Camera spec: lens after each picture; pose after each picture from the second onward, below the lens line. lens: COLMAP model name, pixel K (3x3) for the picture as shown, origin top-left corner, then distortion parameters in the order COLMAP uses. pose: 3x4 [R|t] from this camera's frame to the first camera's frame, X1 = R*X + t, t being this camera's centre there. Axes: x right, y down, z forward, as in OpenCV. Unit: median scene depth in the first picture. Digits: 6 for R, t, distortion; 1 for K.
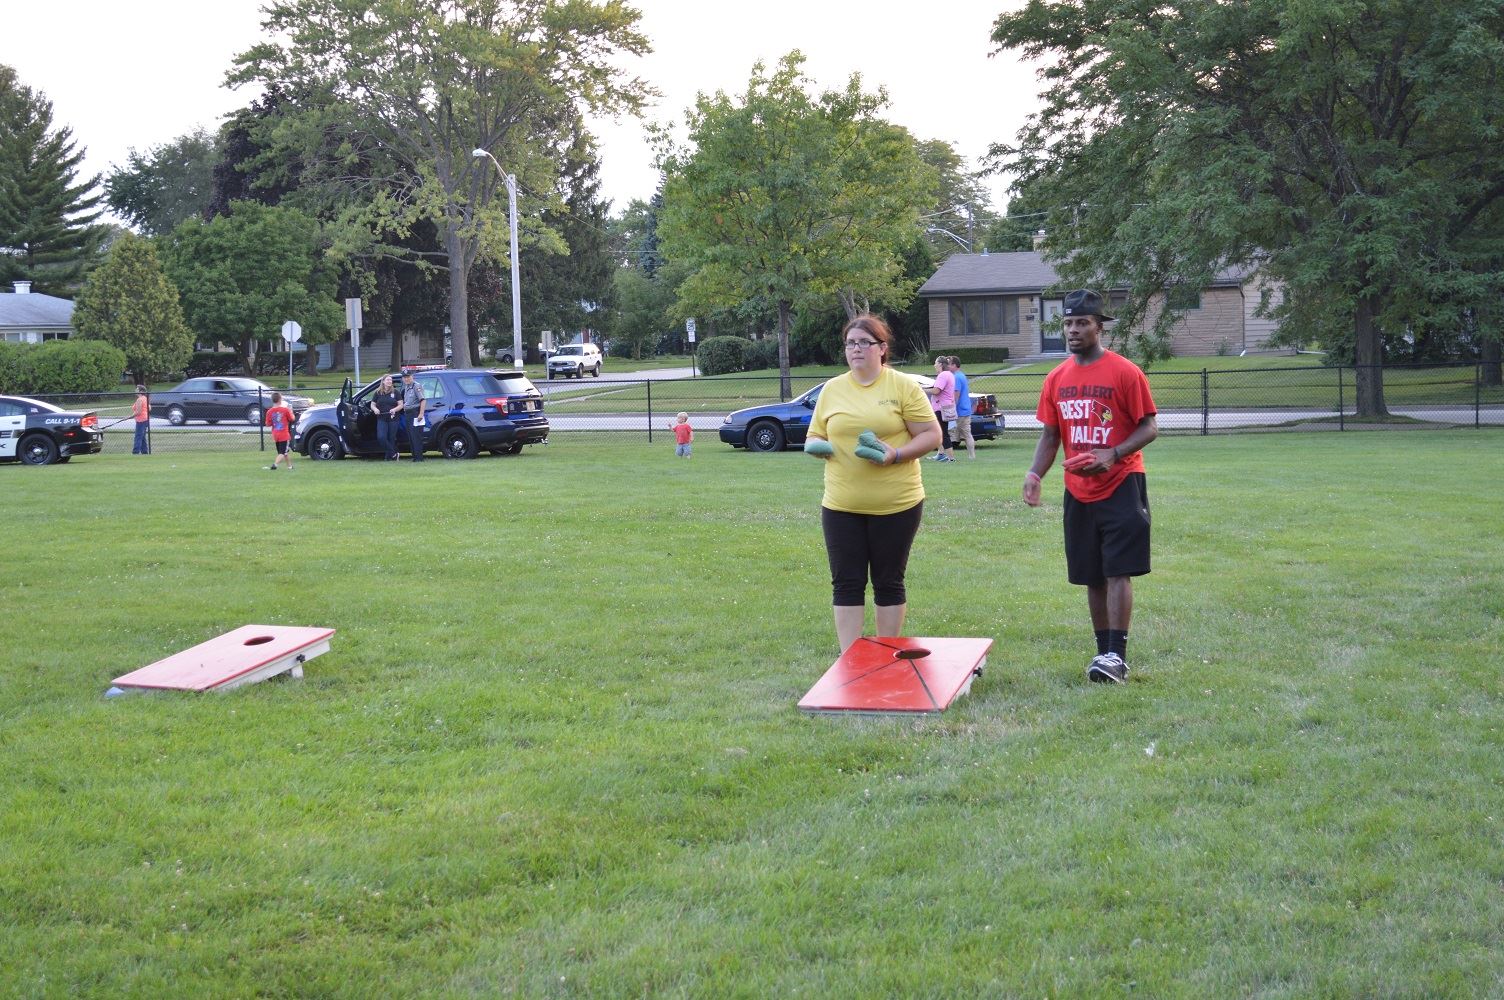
lens RADIAL K [[2429.8, 0, 752.0], [0, 2429.8, 500.0], [0, 0, 1]] dist [-0.013974, 0.175280]
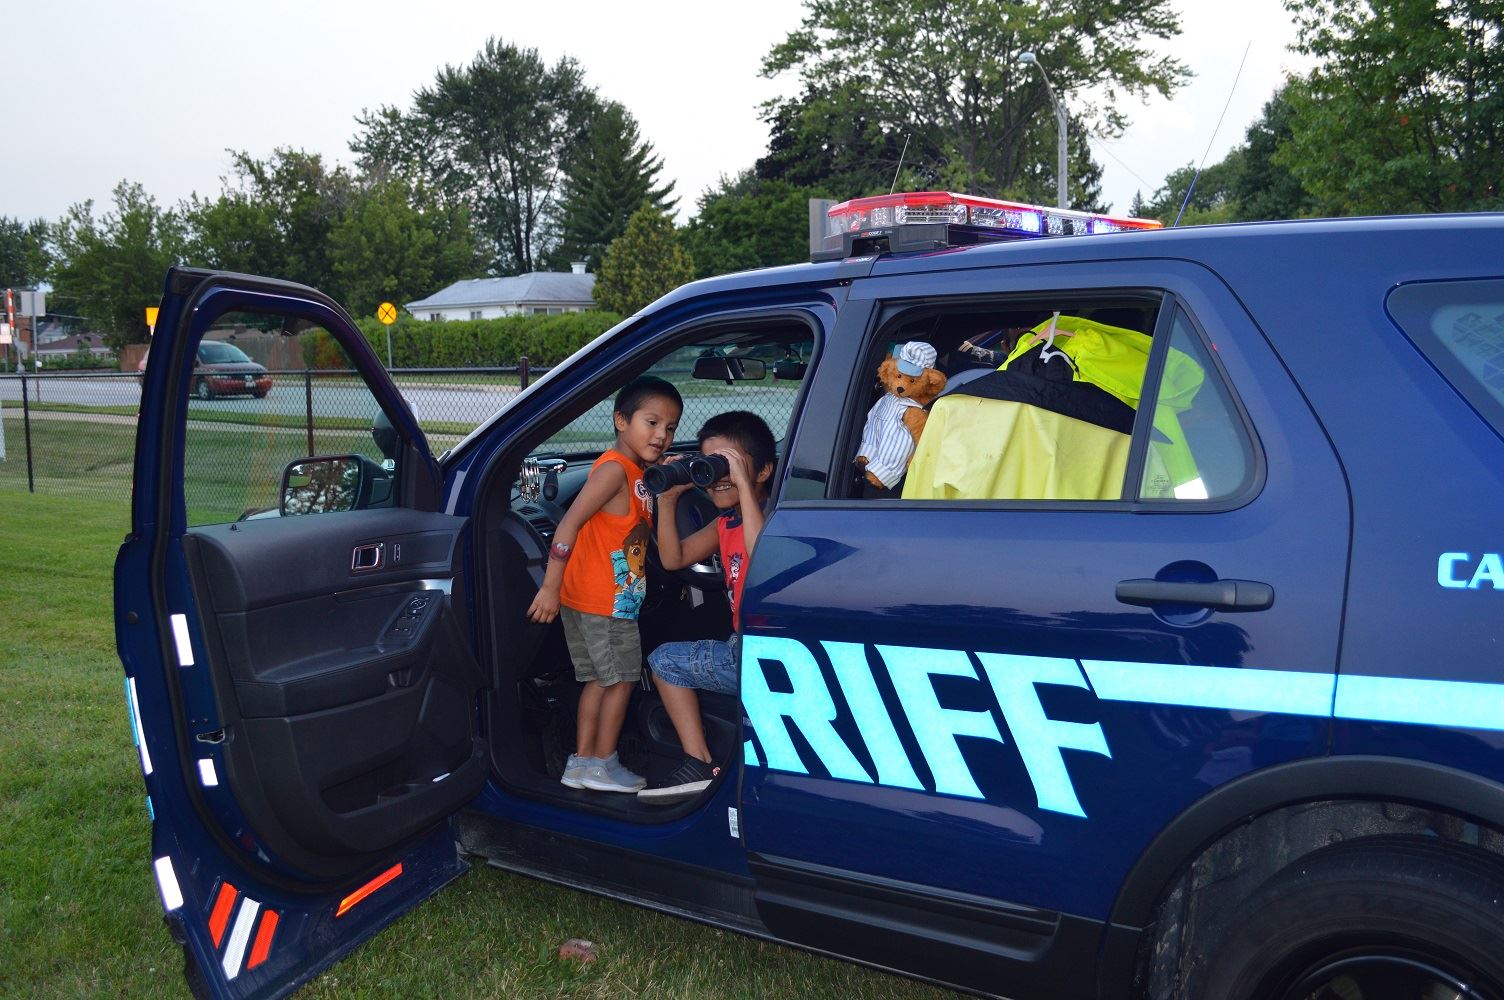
lens RADIAL K [[1570.9, 0, 752.0], [0, 1570.9, 500.0], [0, 0, 1]] dist [-0.056558, -0.008499]
pose [[0.968064, 0.038075, -0.247796, -0.049290], [-0.028375, 0.998689, 0.042603, -0.016763], [0.249094, -0.034211, 0.967875, 0.355573]]
